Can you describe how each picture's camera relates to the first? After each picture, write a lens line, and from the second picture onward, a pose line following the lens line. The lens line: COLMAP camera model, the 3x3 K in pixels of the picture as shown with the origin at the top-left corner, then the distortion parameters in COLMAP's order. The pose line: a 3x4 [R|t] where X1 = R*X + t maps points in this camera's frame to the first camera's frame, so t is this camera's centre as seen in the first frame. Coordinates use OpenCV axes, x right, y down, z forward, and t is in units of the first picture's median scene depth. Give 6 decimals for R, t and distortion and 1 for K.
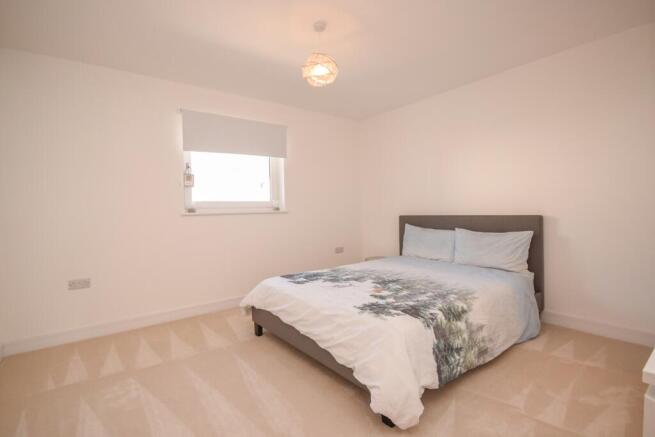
lens RADIAL K [[313.8, 0, 328.5], [0, 313.8, 216.5], [0, 0, 1]] dist [-0.000614, -0.000027]
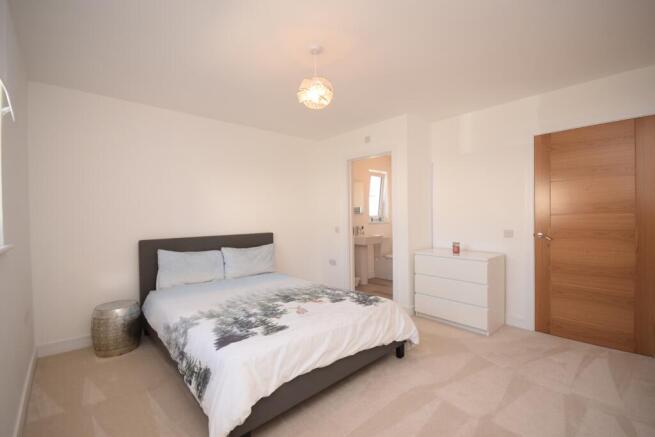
lens RADIAL K [[286.9, 0, 329.7], [0, 286.9, 220.5], [0, 0, 1]] dist [0.000885, 0.001061]
pose [[-0.070508, 0.008511, 0.997475, -0.813341], [0.038633, 0.999237, -0.005795, -0.049048], [-0.996763, 0.038127, -0.070783, 0.902388]]
